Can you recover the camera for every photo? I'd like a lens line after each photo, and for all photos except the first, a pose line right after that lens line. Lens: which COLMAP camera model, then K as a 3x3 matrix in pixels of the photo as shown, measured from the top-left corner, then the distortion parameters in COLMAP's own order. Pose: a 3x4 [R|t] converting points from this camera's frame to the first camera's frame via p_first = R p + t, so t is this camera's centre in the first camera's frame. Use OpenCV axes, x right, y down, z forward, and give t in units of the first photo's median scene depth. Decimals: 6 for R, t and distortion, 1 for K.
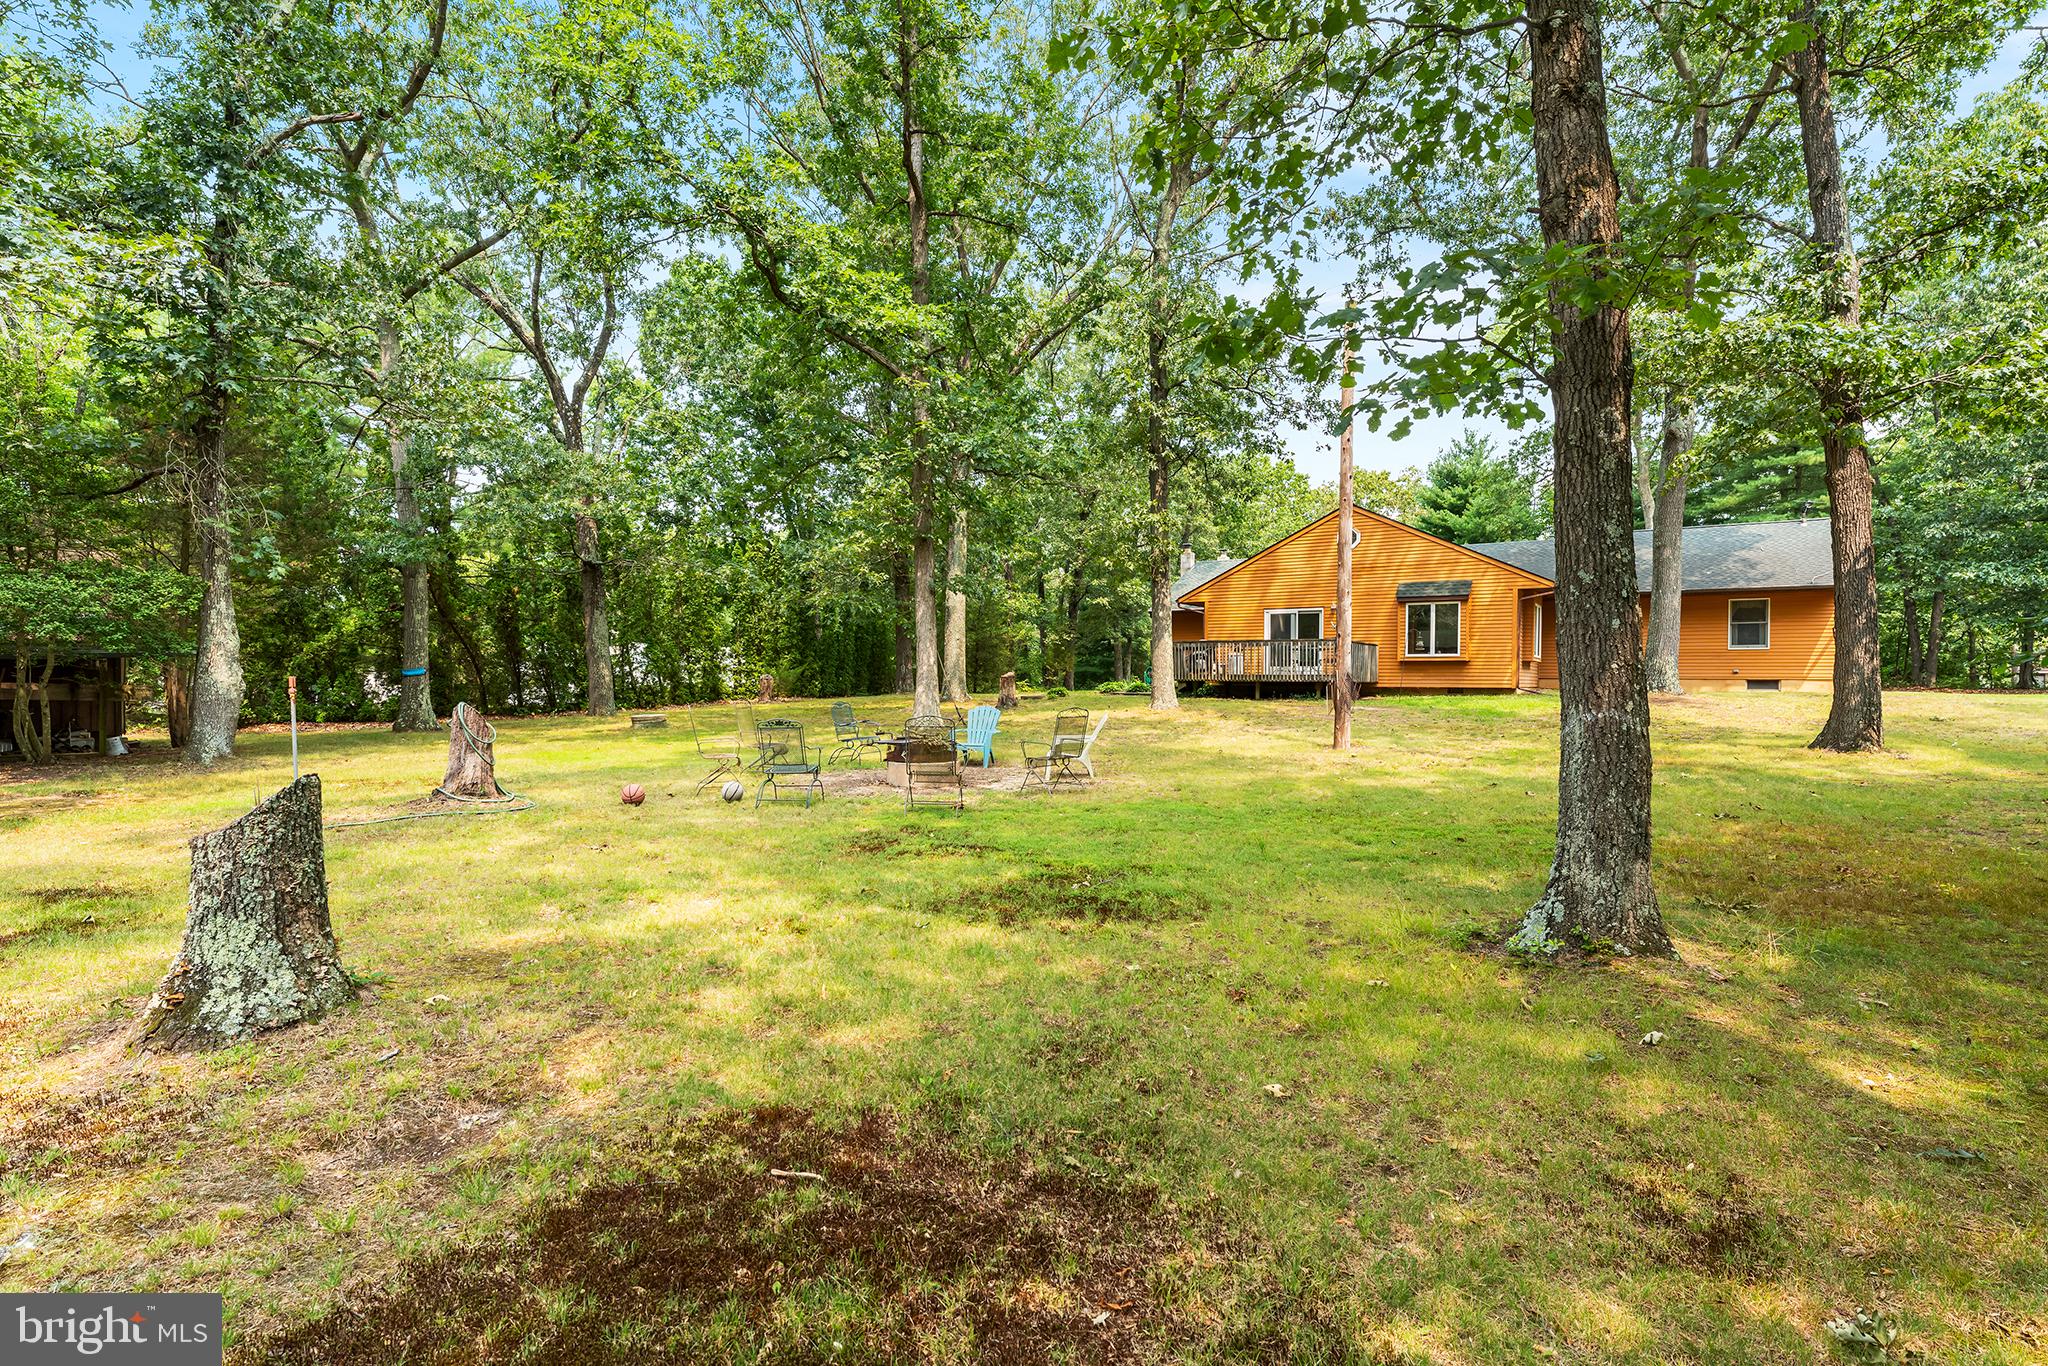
lens RADIAL K [[993.3, 0, 1022.6], [0, 993.3, 679.1], [0, 0, 1]] dist [0.003064, 0.000303]
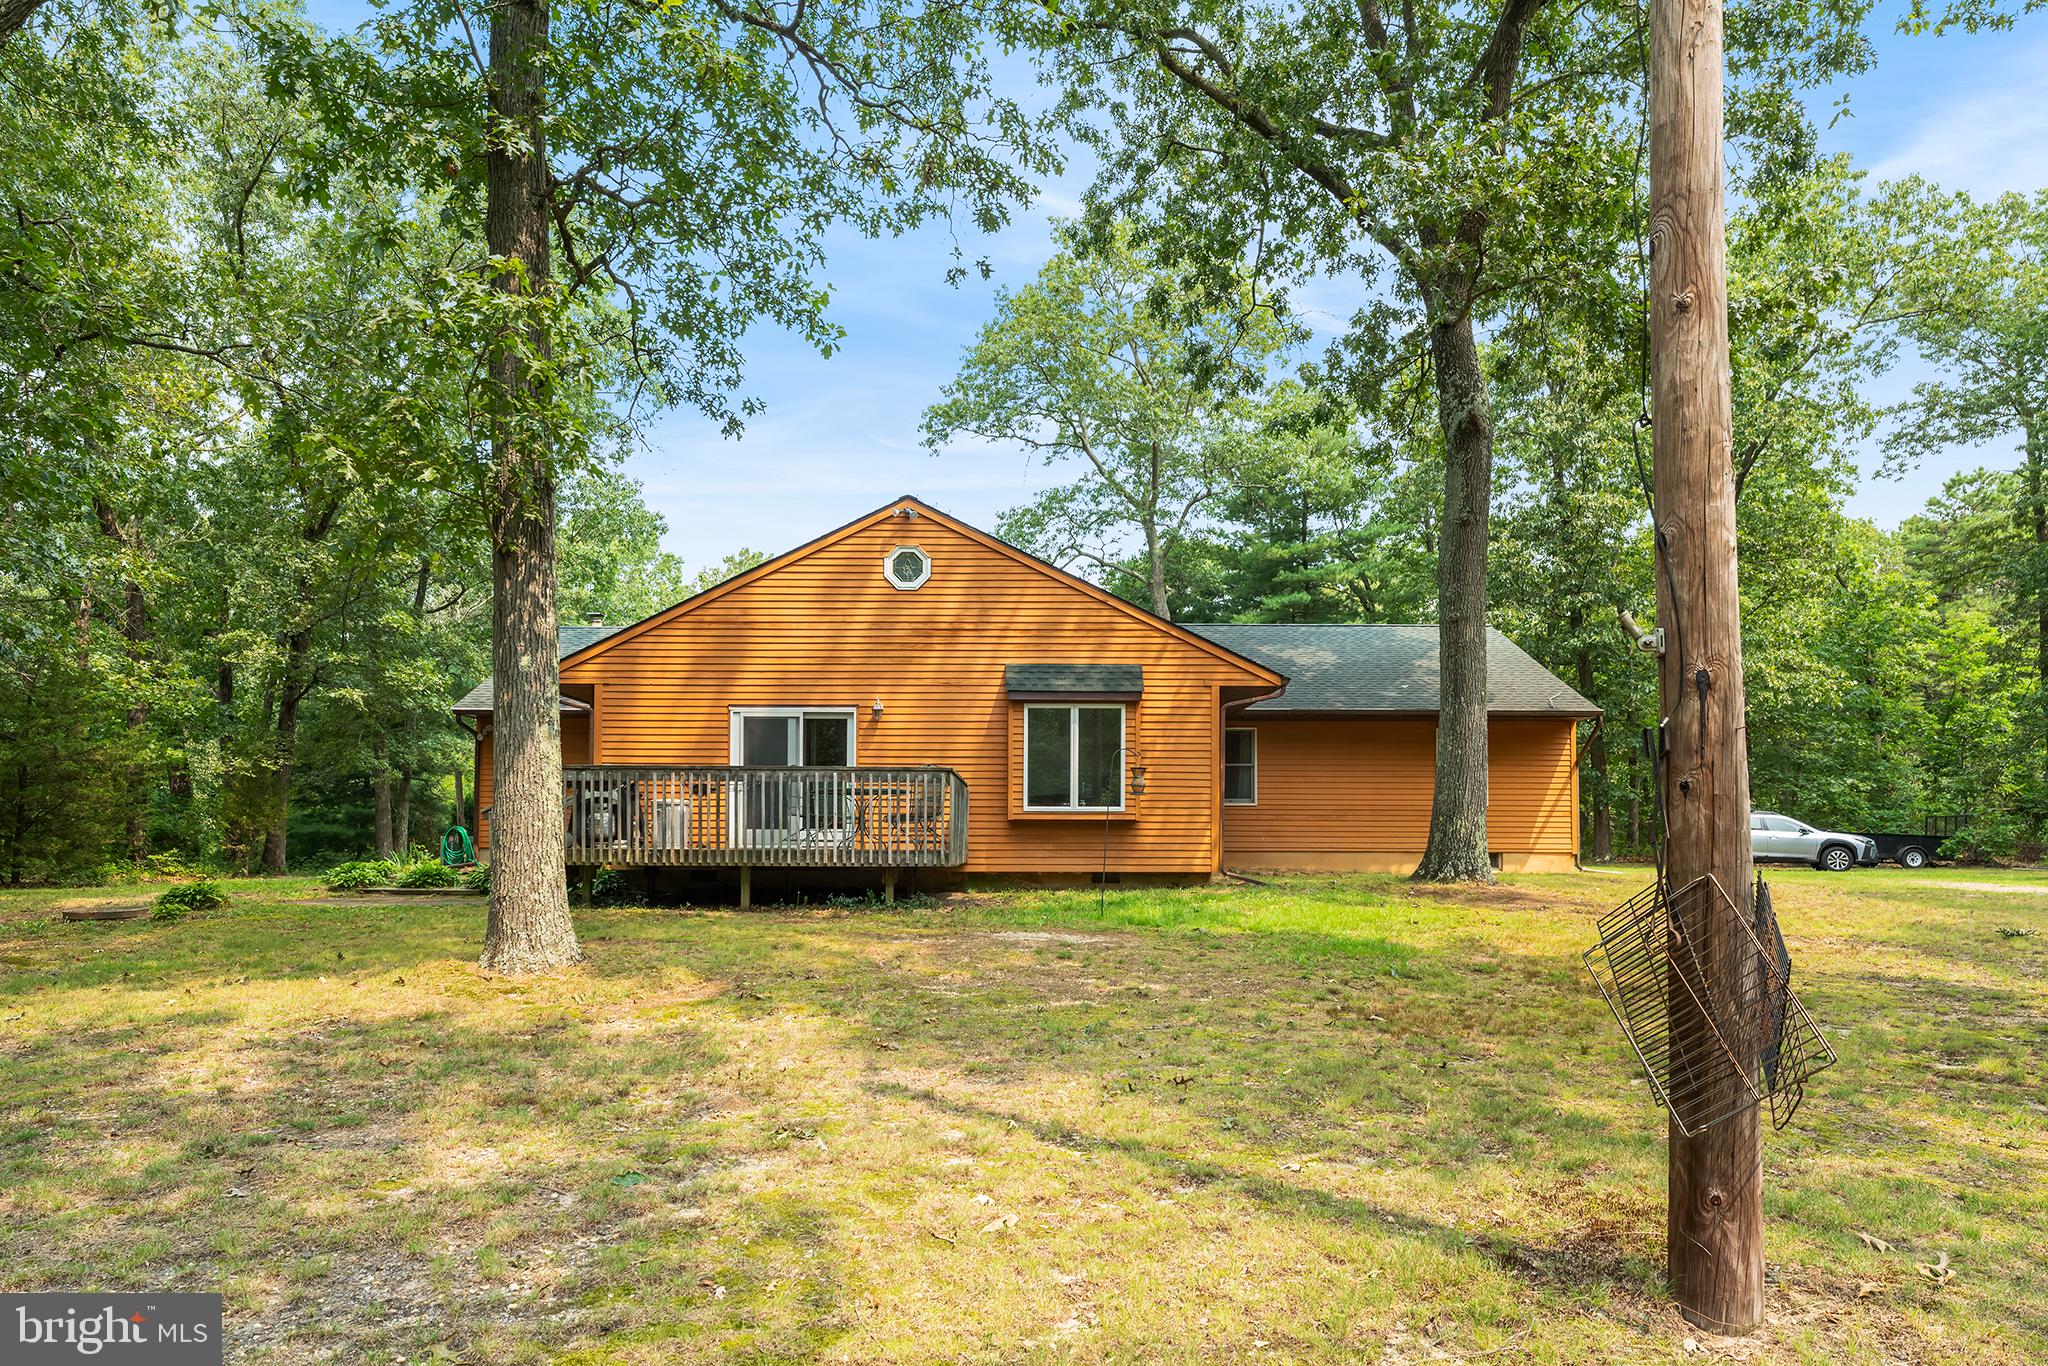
lens RADIAL K [[1204.2, 0, 984.6], [0, 1204.2, 791.4], [0, 0, 1]] dist [-0.002582, 0.000082]
pose [[0.849092, 0.021510, 0.527807, 0.051606], [0.000238, 0.999155, -0.041103, -0.007768], [-0.528246, 0.035026, 0.848369, 0.496862]]
